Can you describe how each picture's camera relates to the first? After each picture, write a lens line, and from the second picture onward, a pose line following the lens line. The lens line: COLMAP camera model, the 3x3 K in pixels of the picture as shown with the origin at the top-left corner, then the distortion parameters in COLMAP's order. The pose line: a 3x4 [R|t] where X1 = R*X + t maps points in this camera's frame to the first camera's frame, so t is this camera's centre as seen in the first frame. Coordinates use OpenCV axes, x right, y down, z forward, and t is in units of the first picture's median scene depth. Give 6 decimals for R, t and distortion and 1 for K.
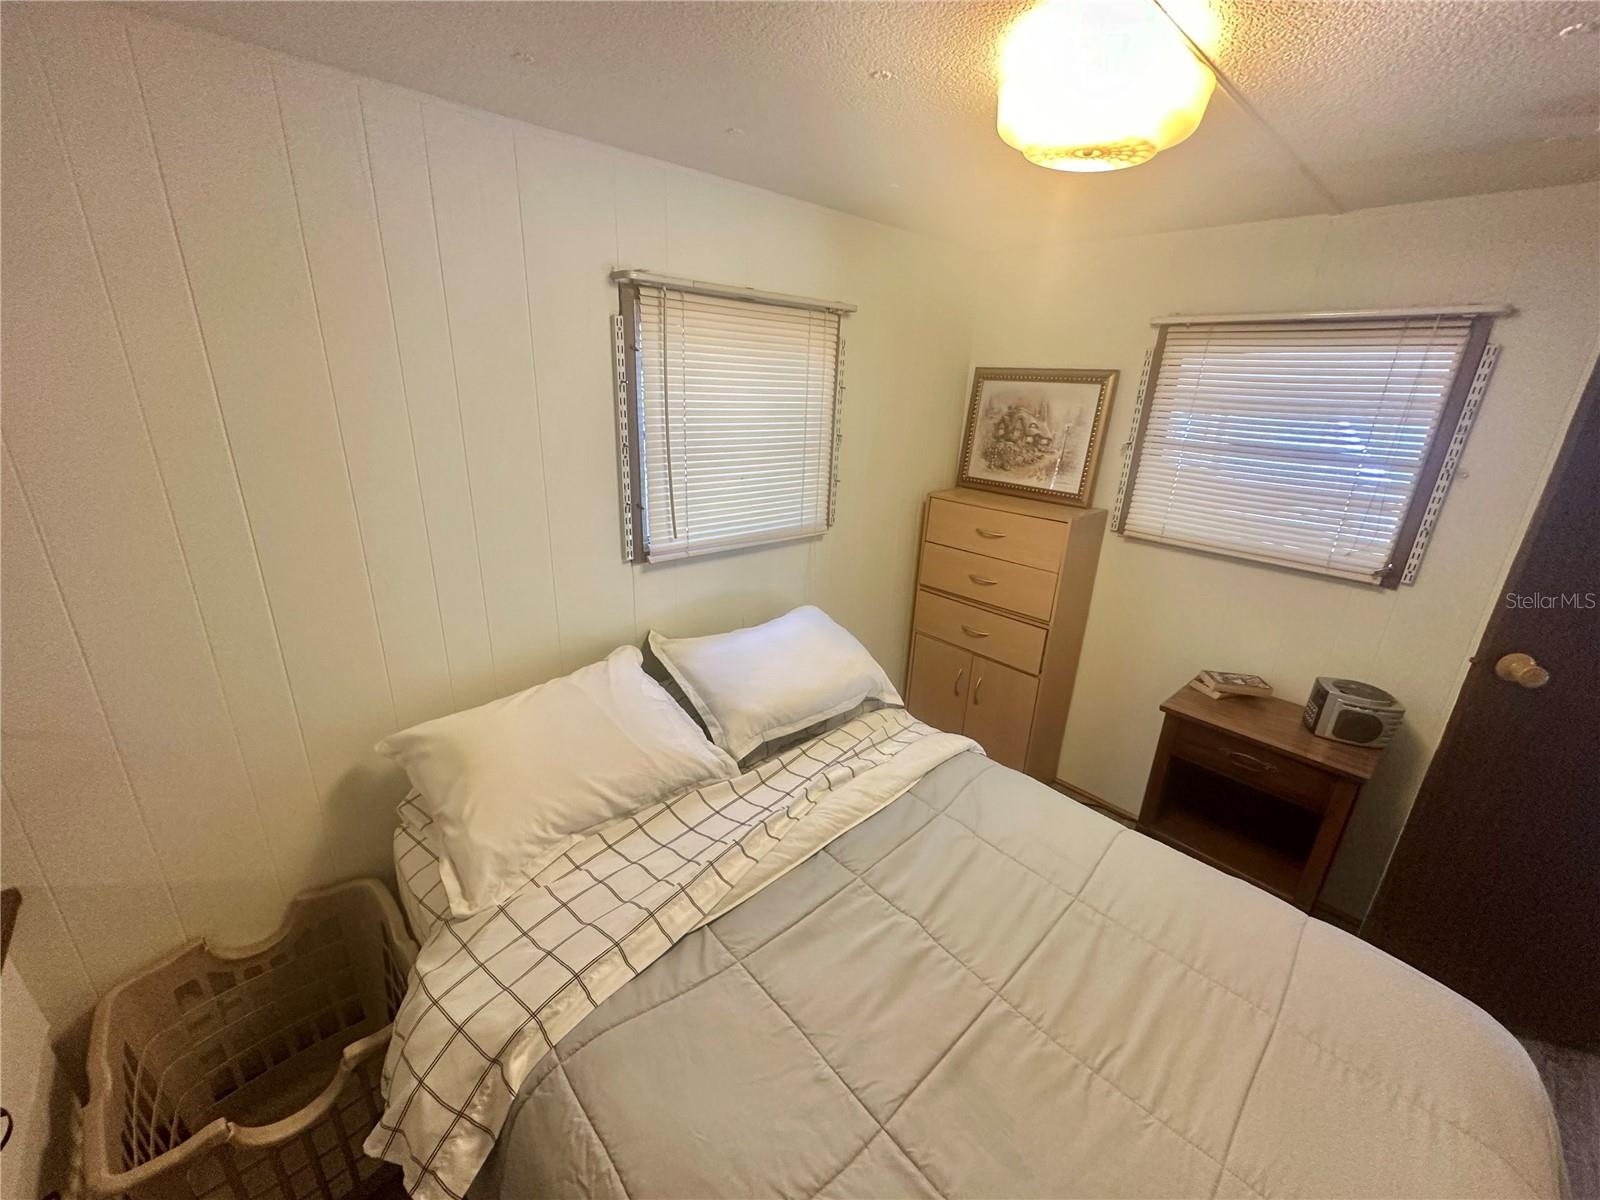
lens RADIAL K [[618.2, 0, 794.6], [0, 618.2, 614.4], [0, 0, 1]] dist [-0.034405, 0.000223]
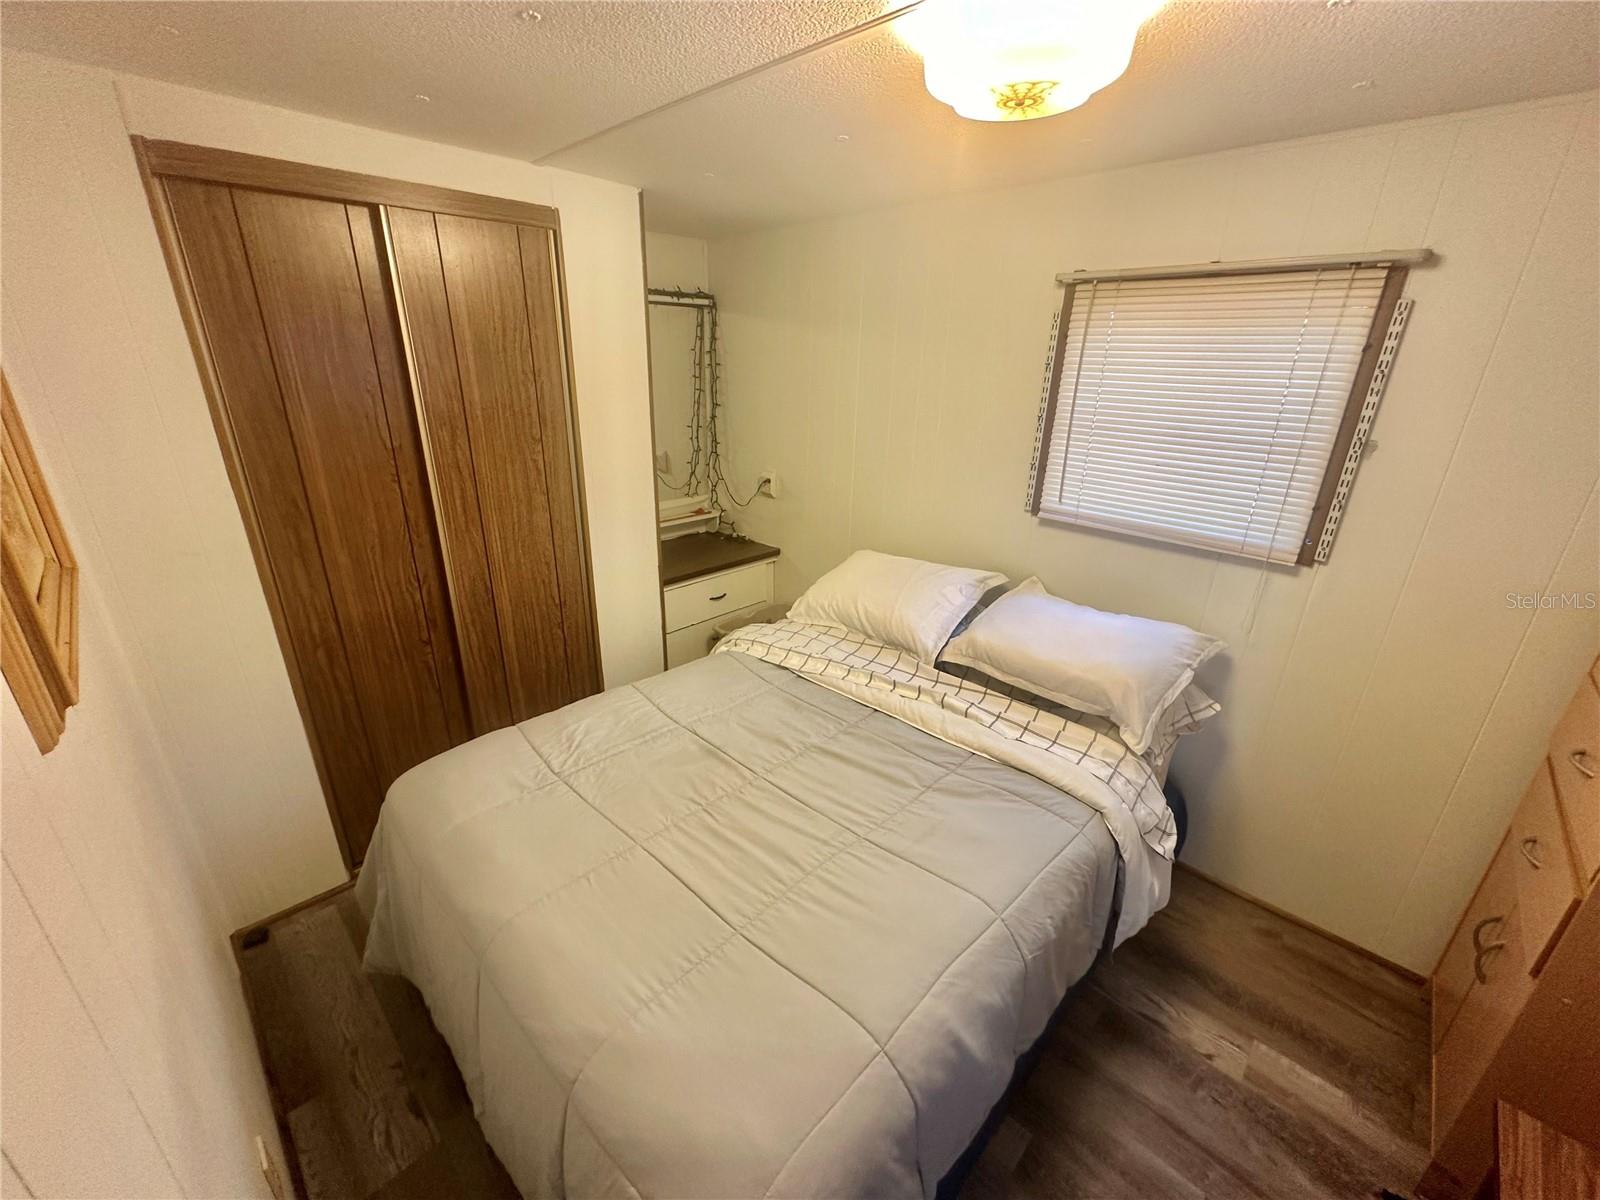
lens RADIAL K [[636.8, 0, 799.1], [0, 636.8, 599.9], [0, 0, 1]] dist [-0.002032, 0.000906]
pose [[0.063084, 0.331048, -0.941503, 1.227171], [-0.357628, 0.888231, 0.288354, -0.166757], [0.931731, 0.318518, 0.174425, 0.515563]]
